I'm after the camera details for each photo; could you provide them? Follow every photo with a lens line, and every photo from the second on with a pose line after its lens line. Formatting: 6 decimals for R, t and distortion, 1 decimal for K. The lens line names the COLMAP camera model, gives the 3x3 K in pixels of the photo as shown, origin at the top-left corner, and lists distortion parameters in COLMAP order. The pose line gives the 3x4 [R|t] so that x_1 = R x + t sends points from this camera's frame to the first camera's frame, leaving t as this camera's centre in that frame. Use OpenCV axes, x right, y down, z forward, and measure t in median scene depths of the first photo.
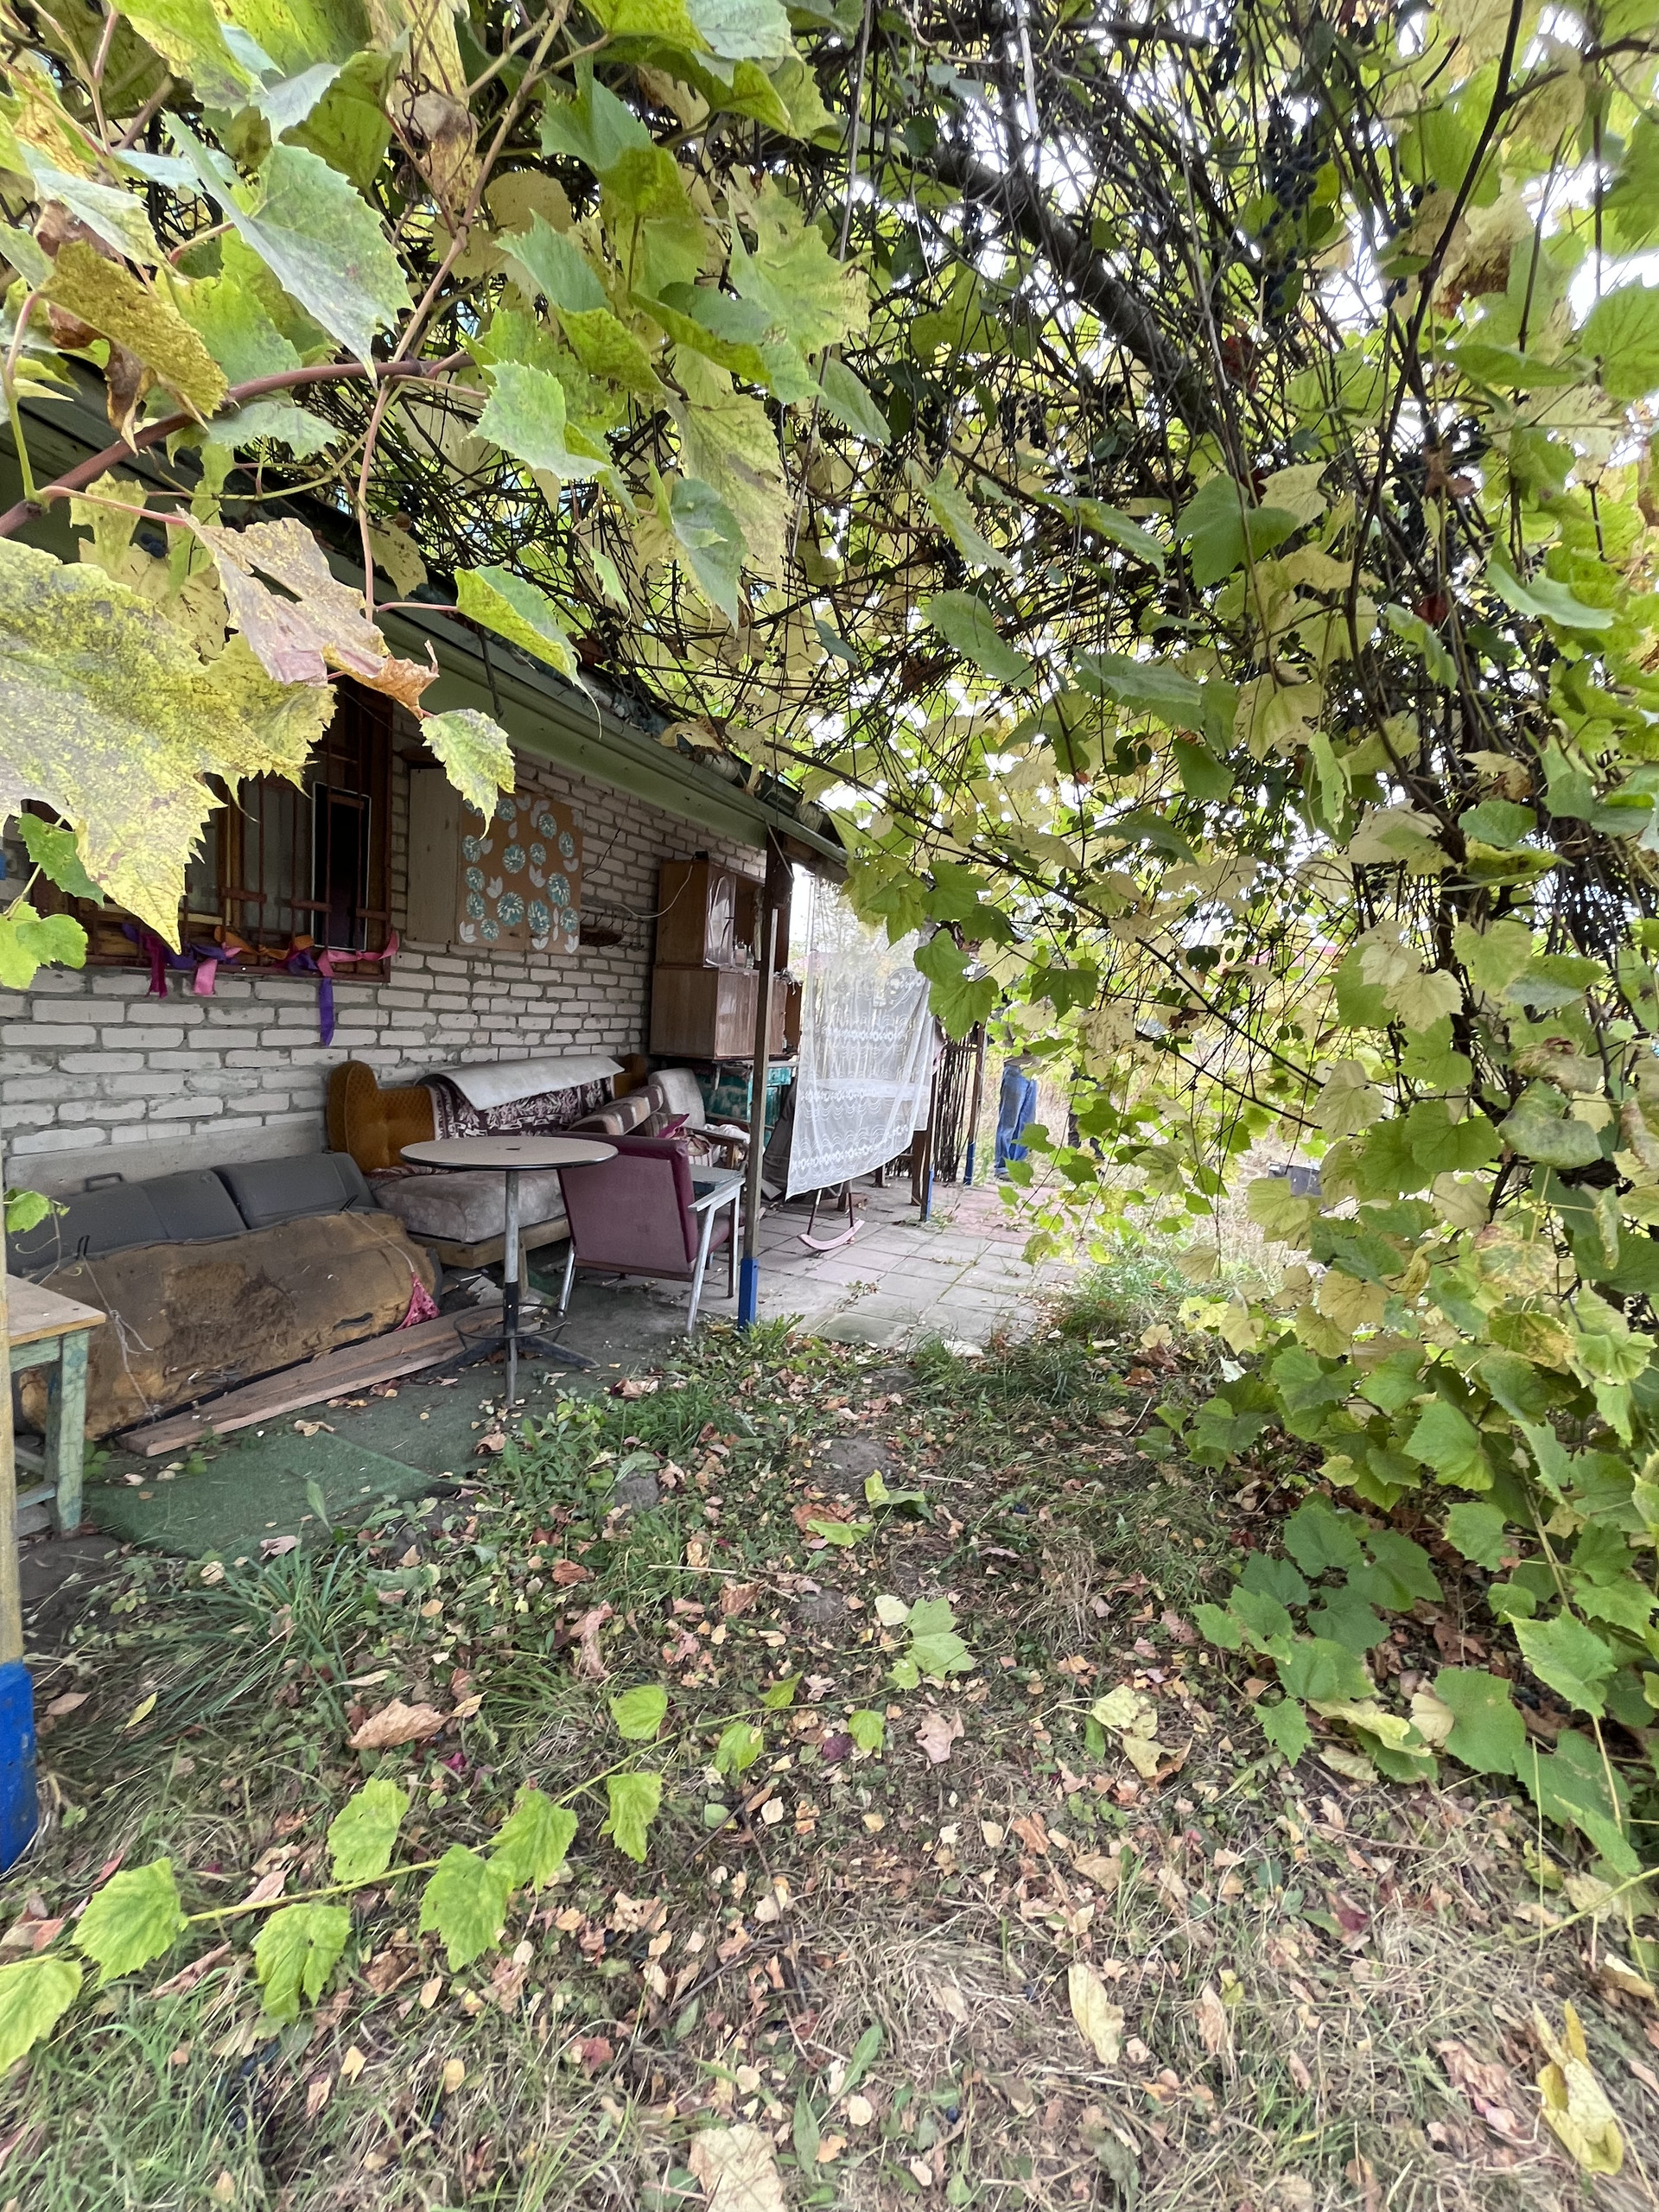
lens RADIAL K [[894.2, 0, 829.5], [0, 894.2, 1107.9], [0, 0, 1]] dist [-0.003616, 0.000166]
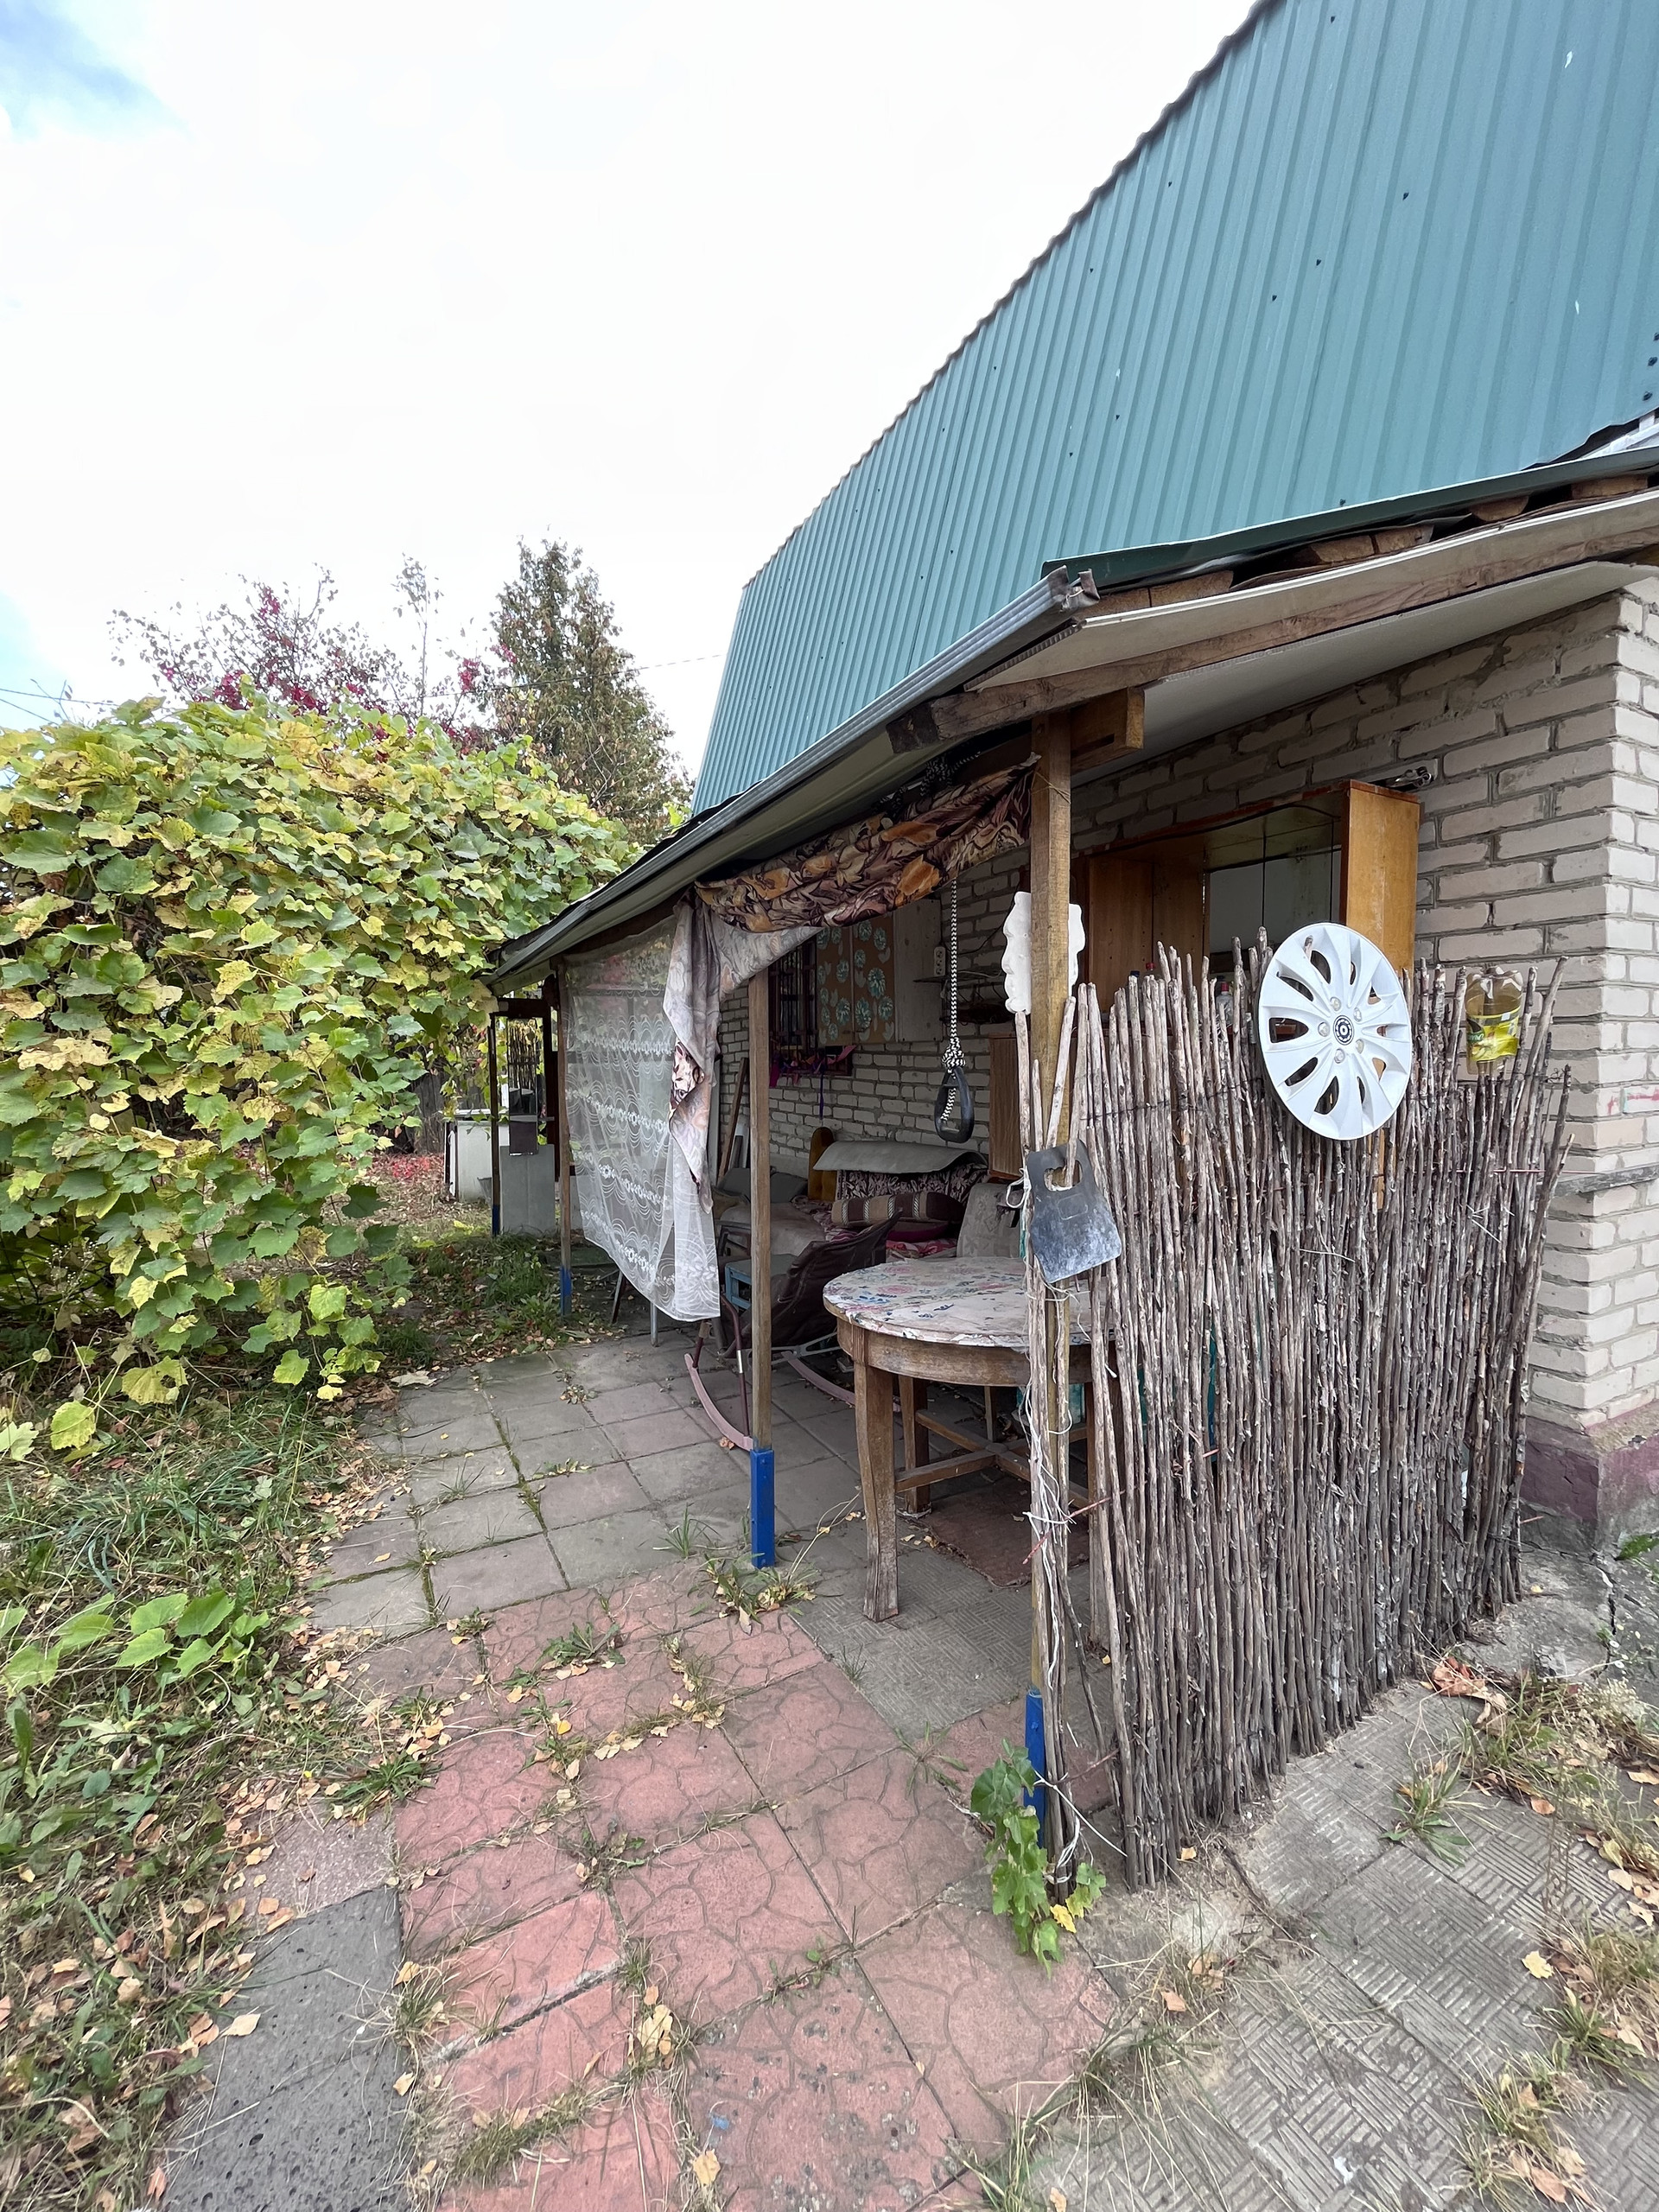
lens RADIAL K [[894.2, 0, 829.5], [0, 894.2, 1107.9], [0, 0, 1]] dist [-0.003616, 0.000166]
pose [[-0.635028, -0.025408, -0.772071, 1.024788], [-0.131070, 0.988511, 0.075274, -0.314928], [0.761289, 0.148996, -0.631062, 3.071945]]
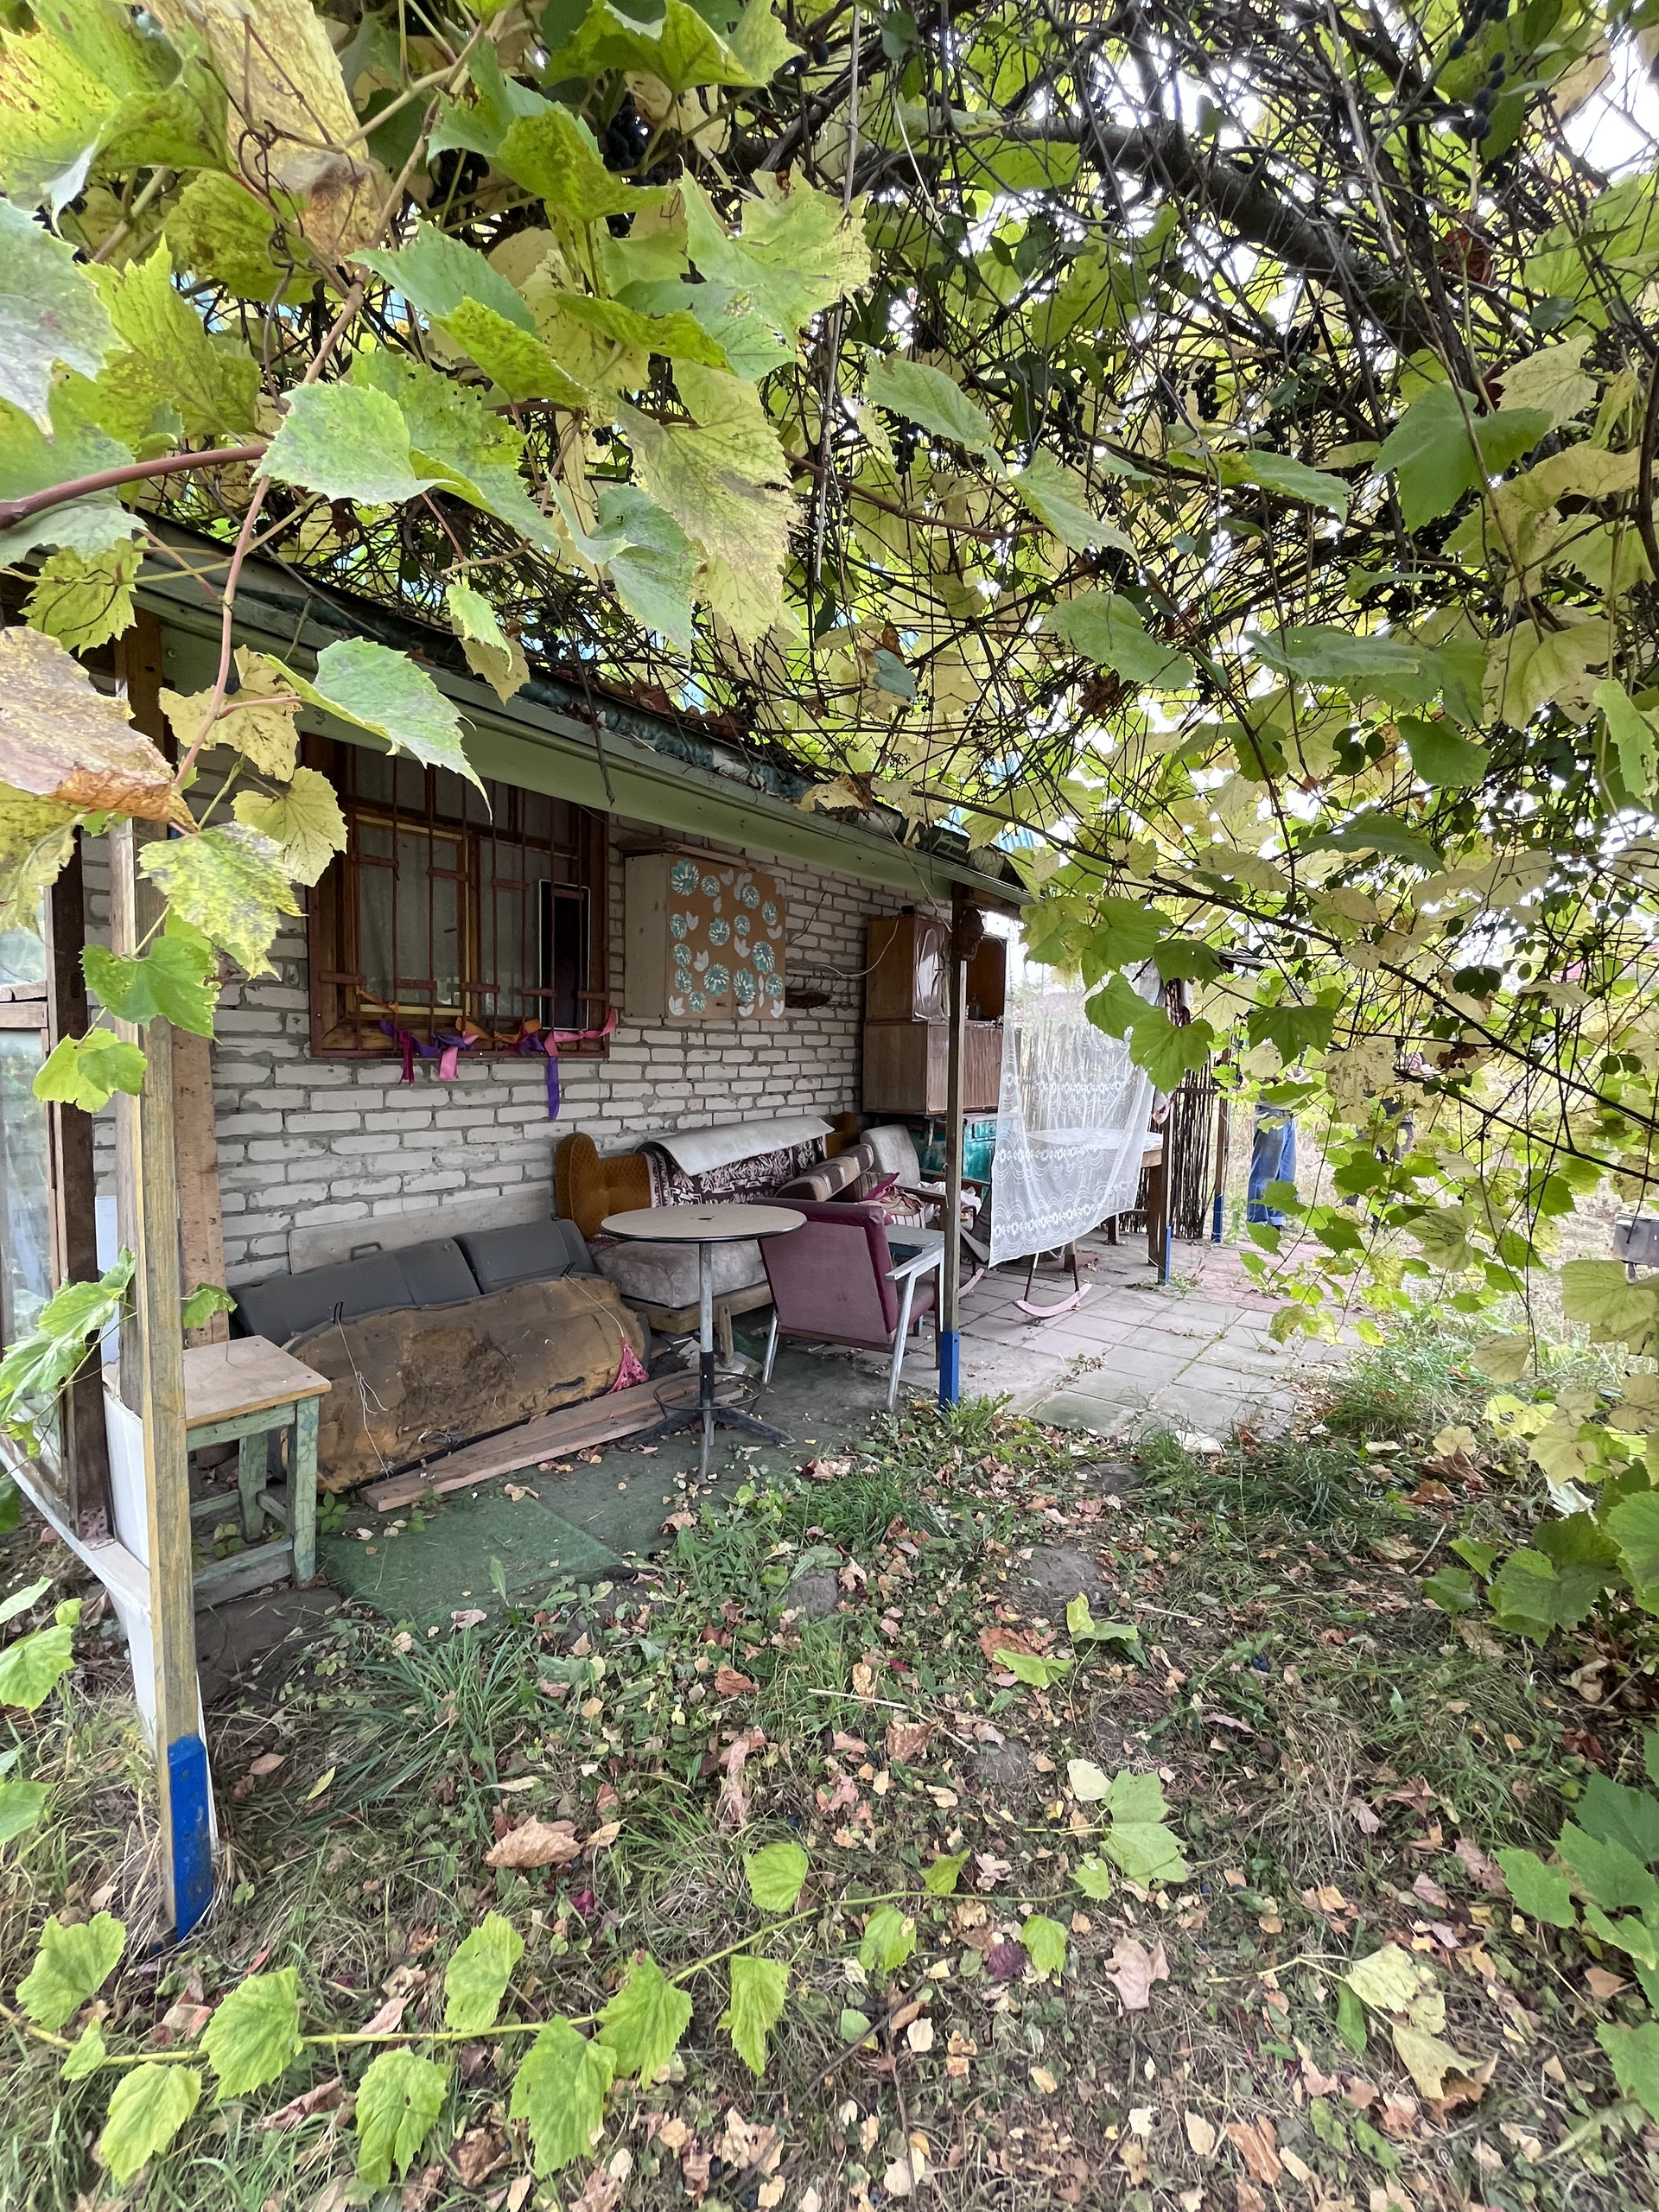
lens RADIAL K [[894.2, 0, 829.5], [0, 894.2, 1107.9], [0, 0, 1]] dist [-0.003616, 0.000166]
pose [[0.963502, -0.037948, -0.264999, 0.066189], [0.024098, 0.998178, -0.055324, -0.024412], [0.266615, 0.046919, 0.962660, 0.076954]]
